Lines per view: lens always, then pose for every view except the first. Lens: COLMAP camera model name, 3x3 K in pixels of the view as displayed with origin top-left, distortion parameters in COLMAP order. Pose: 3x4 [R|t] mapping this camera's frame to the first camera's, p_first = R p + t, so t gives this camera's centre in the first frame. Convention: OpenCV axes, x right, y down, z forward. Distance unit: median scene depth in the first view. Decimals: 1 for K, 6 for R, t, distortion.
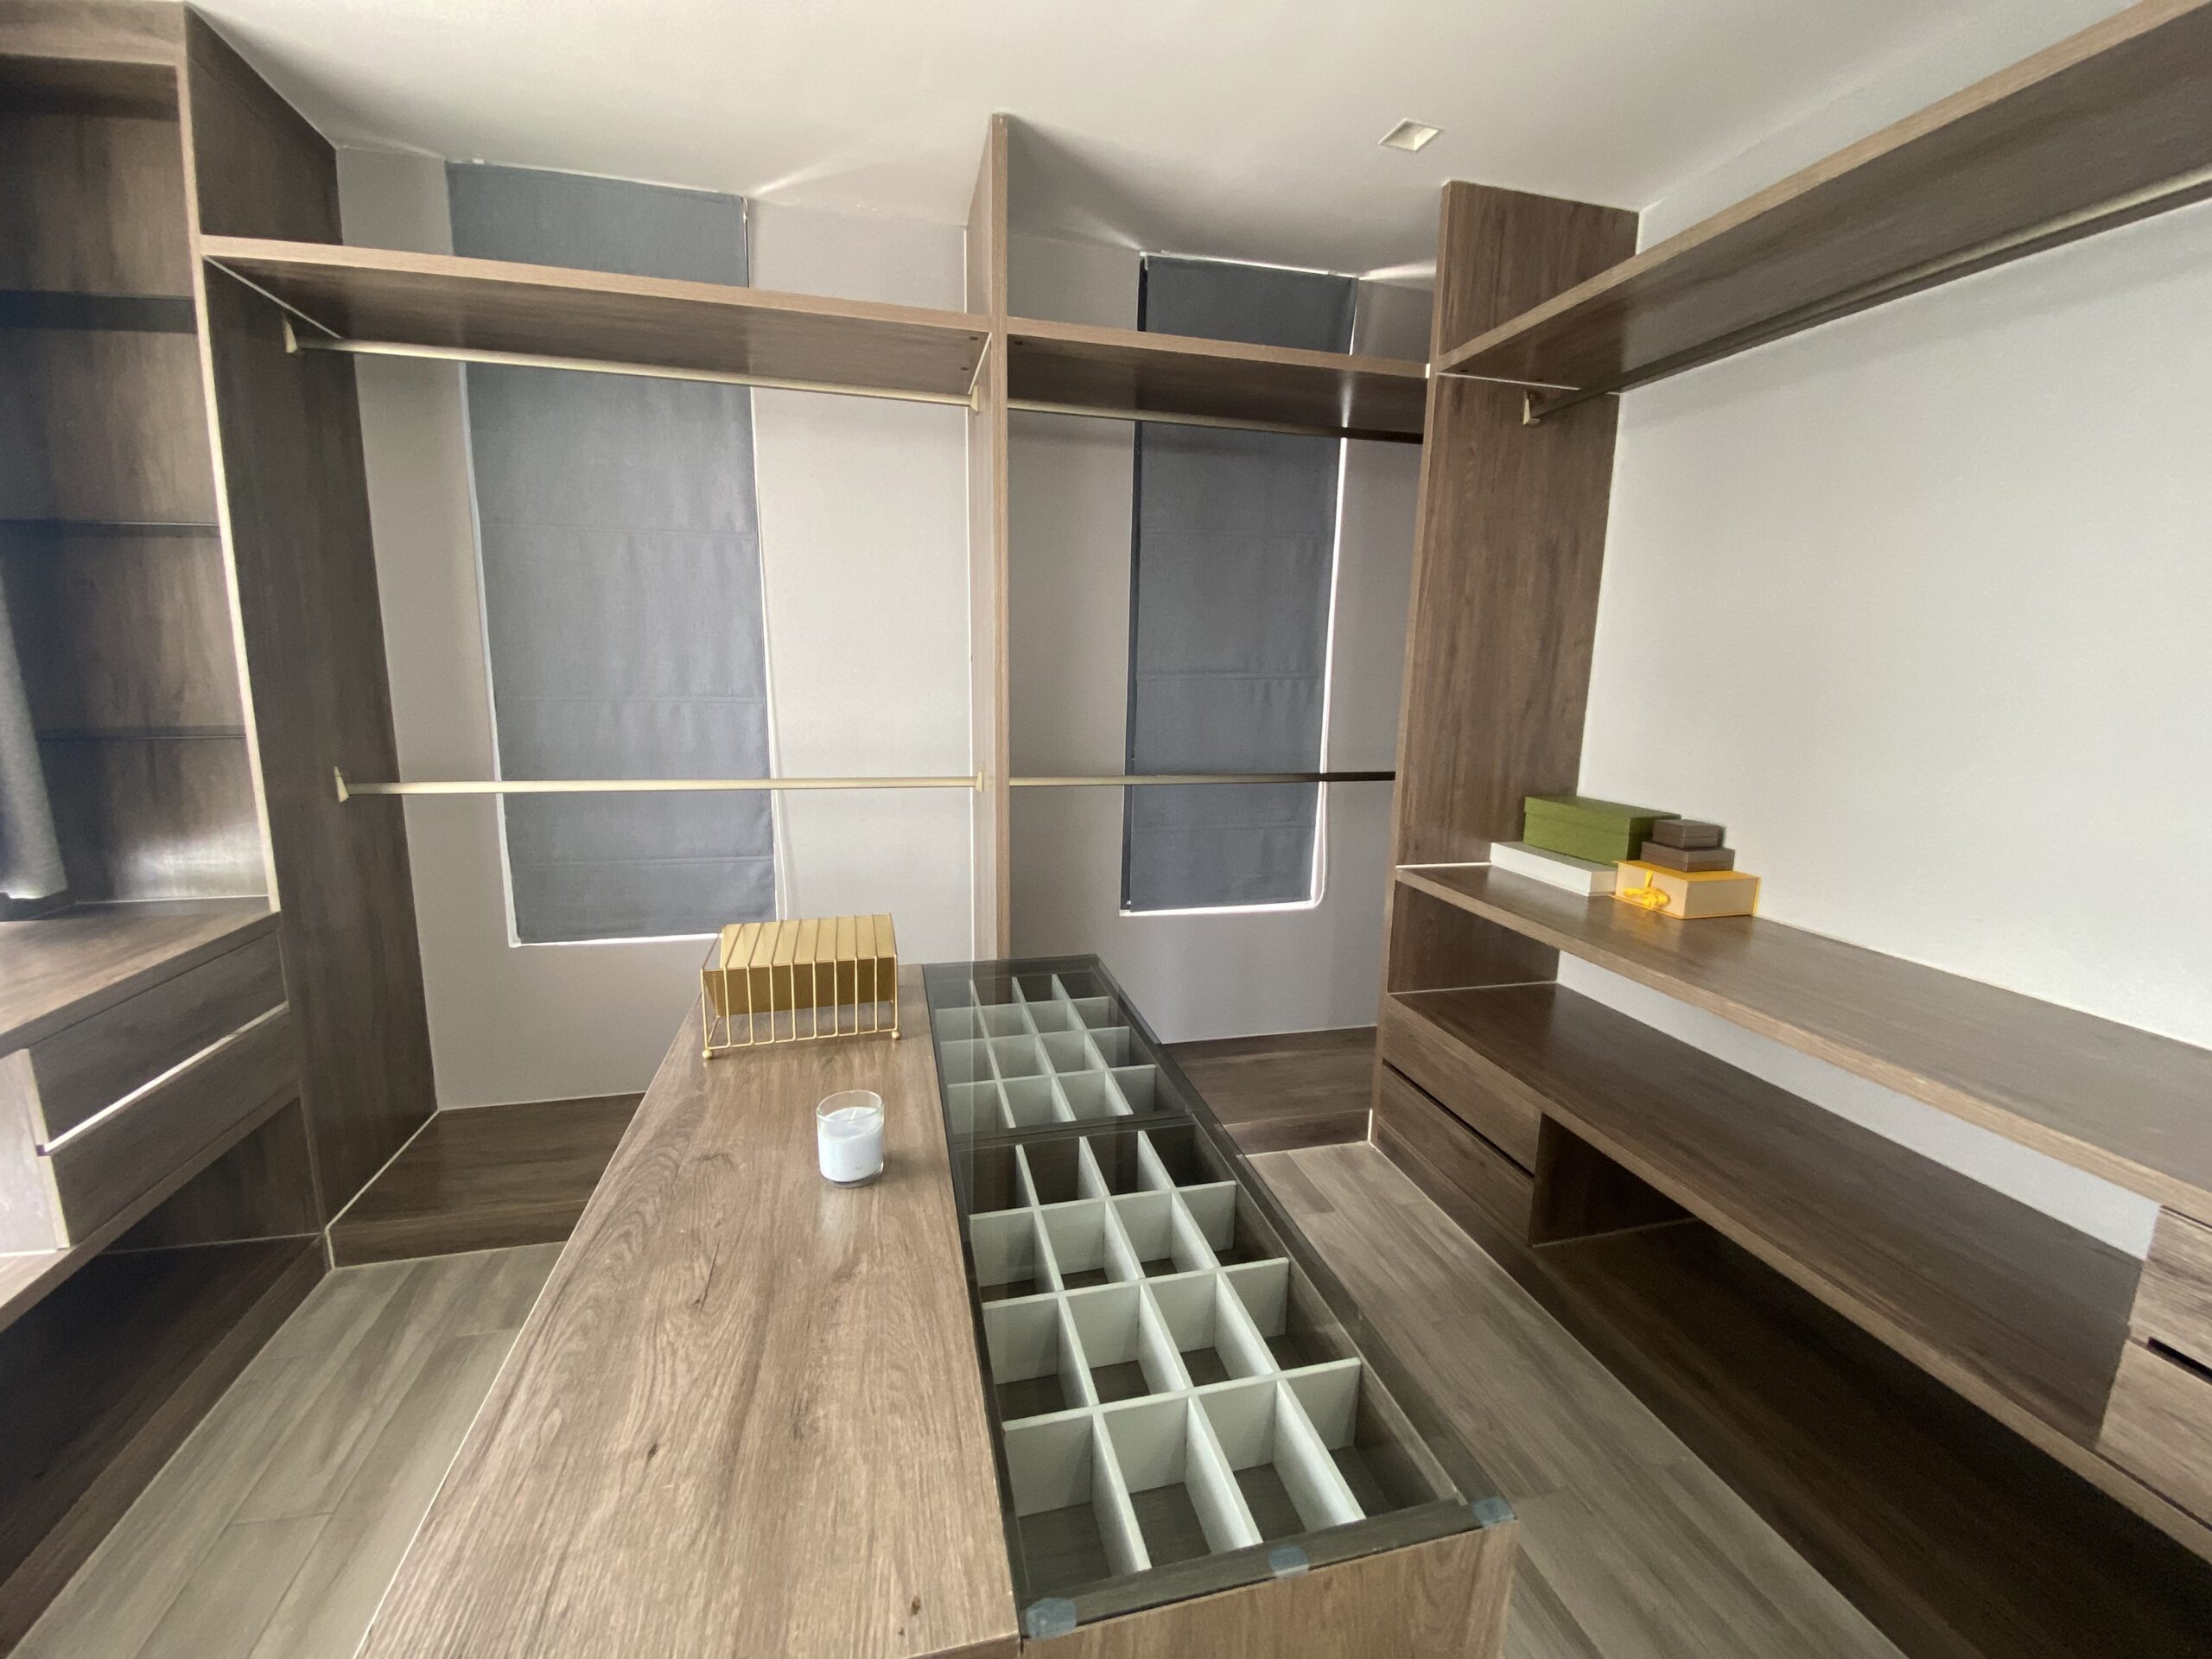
lens RADIAL K [[907.1, 0, 1106.0], [0, 907.1, 829.5], [0, 0, 1]] dist [0.009484, -0.014461]
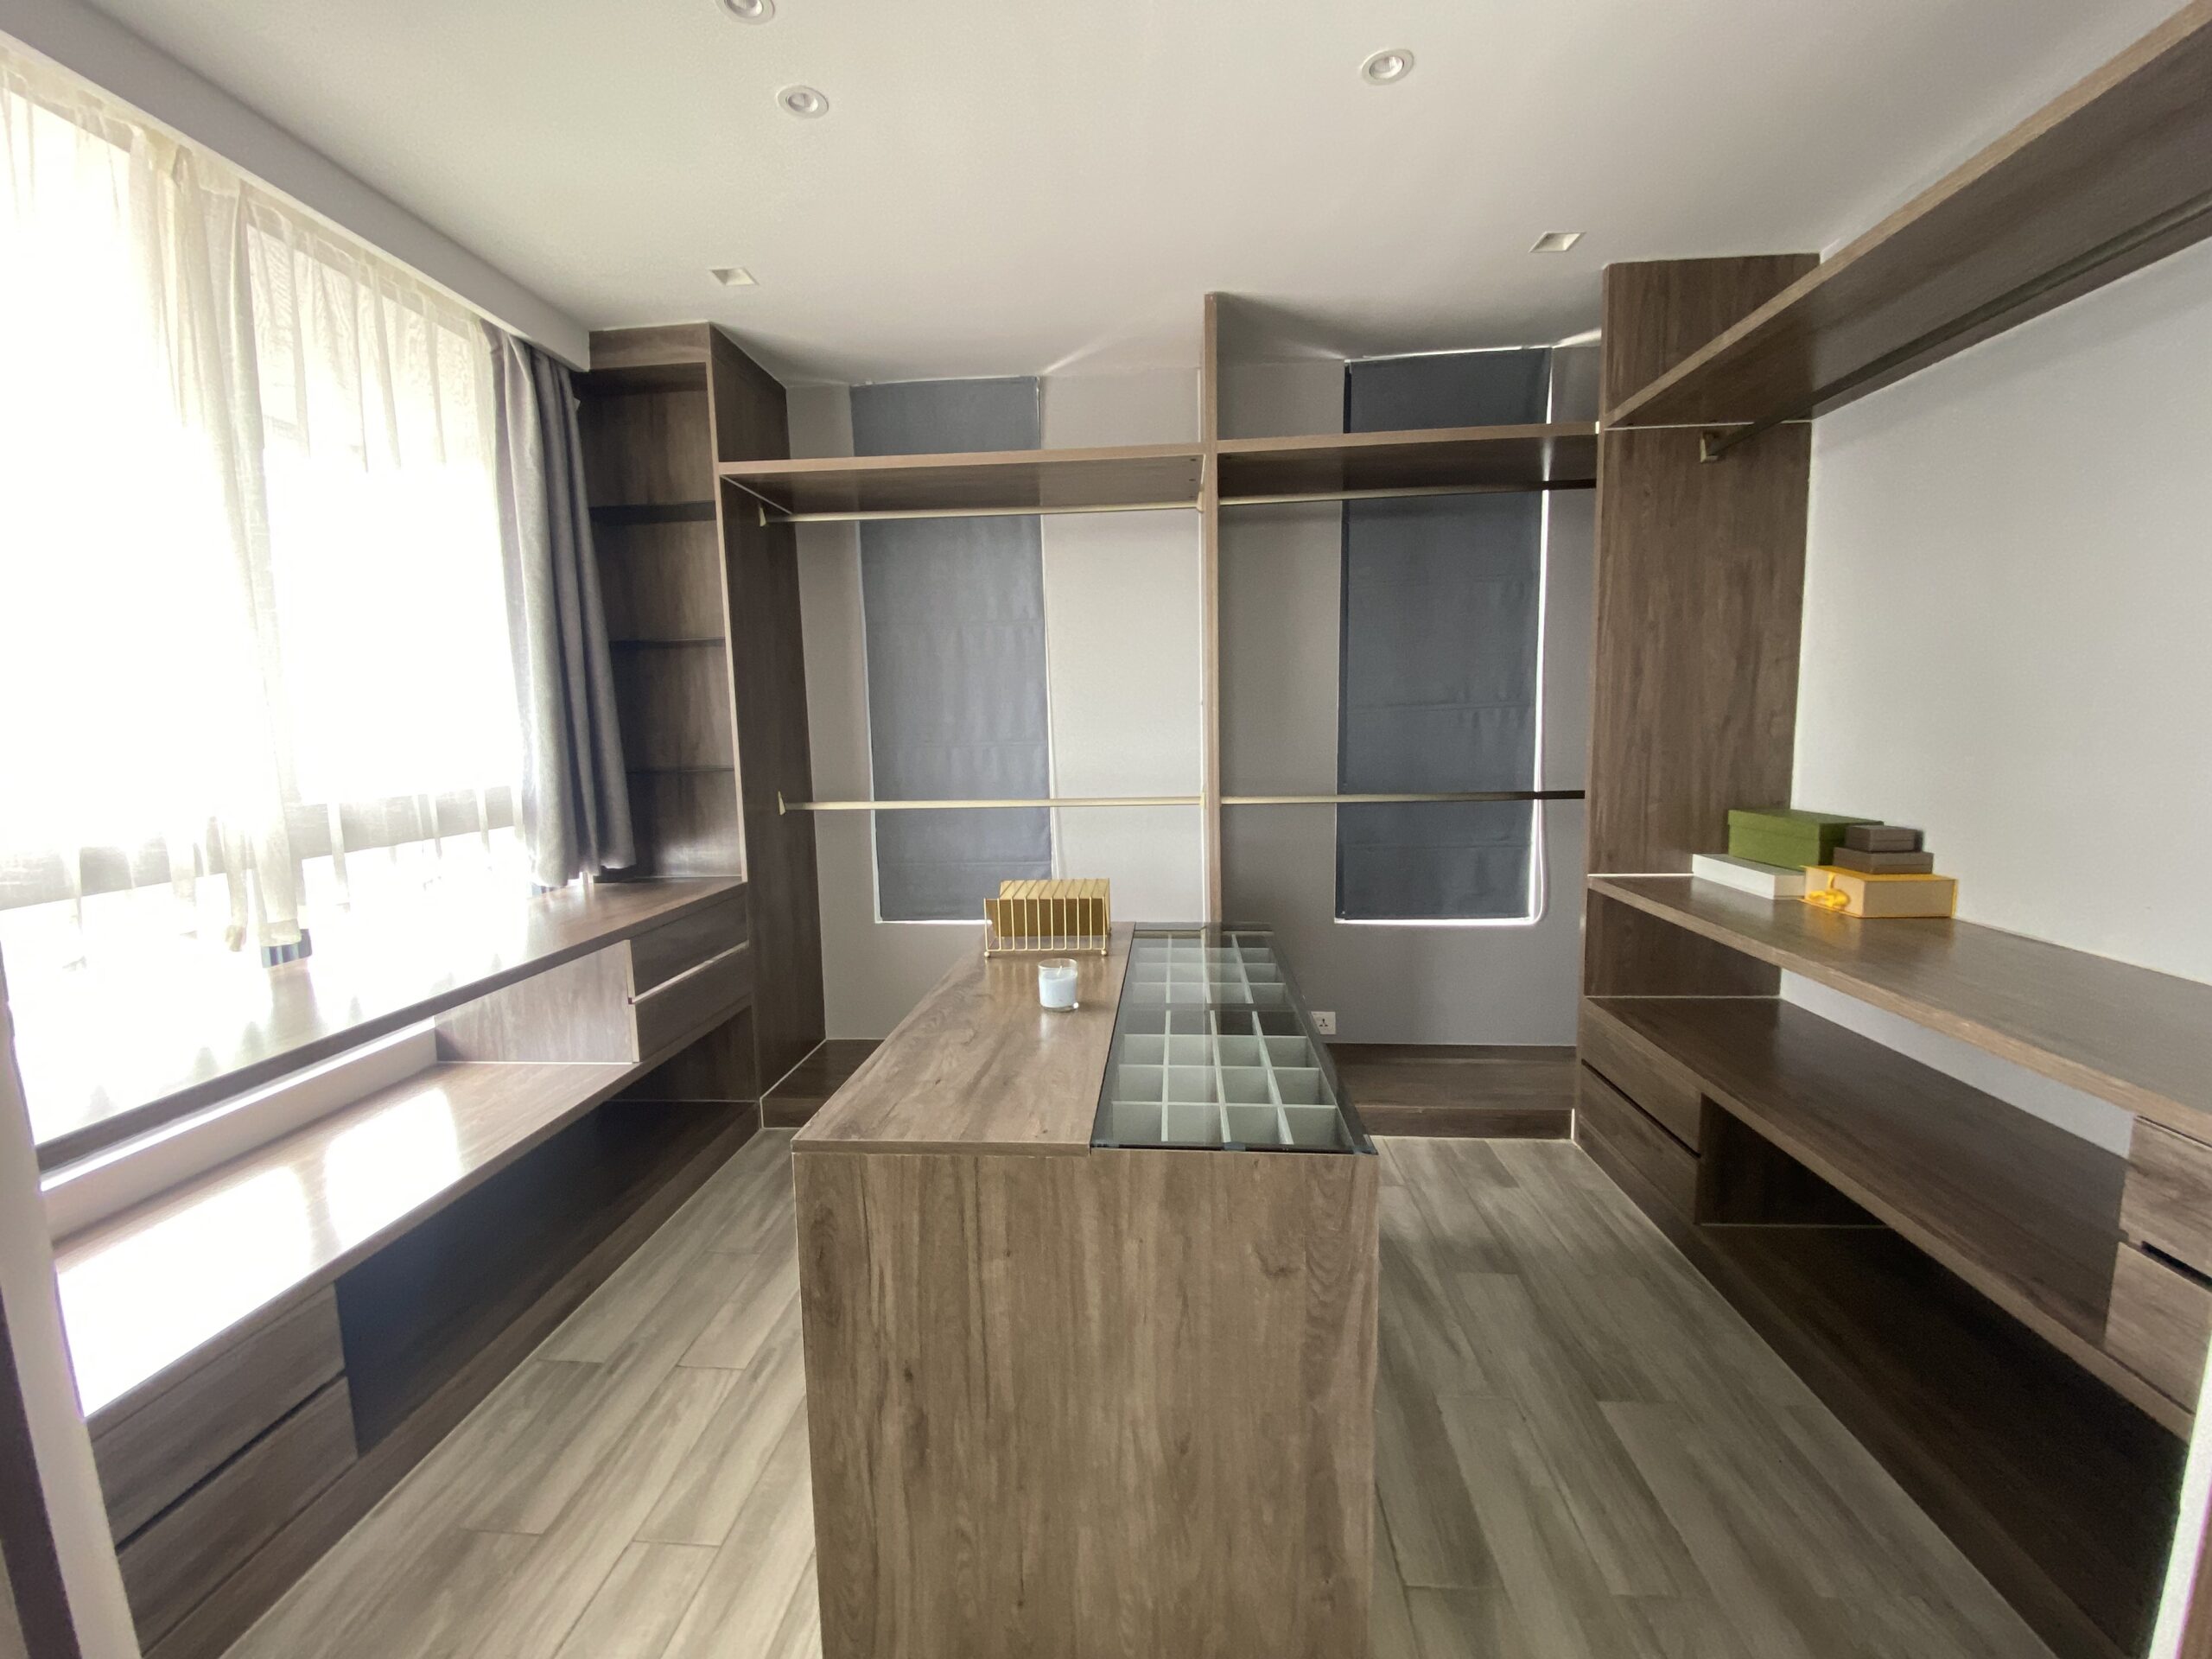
lens RADIAL K [[902.7, 0, 1106.0], [0, 902.7, 829.5], [0, 0, 1]] dist [0.038760, -0.031580]
pose [[0.947146, -0.002544, -0.320793, 0.150476], [-0.017383, 0.998093, -0.059238, 0.072382], [0.320332, 0.061684, 0.945295, -0.245954]]
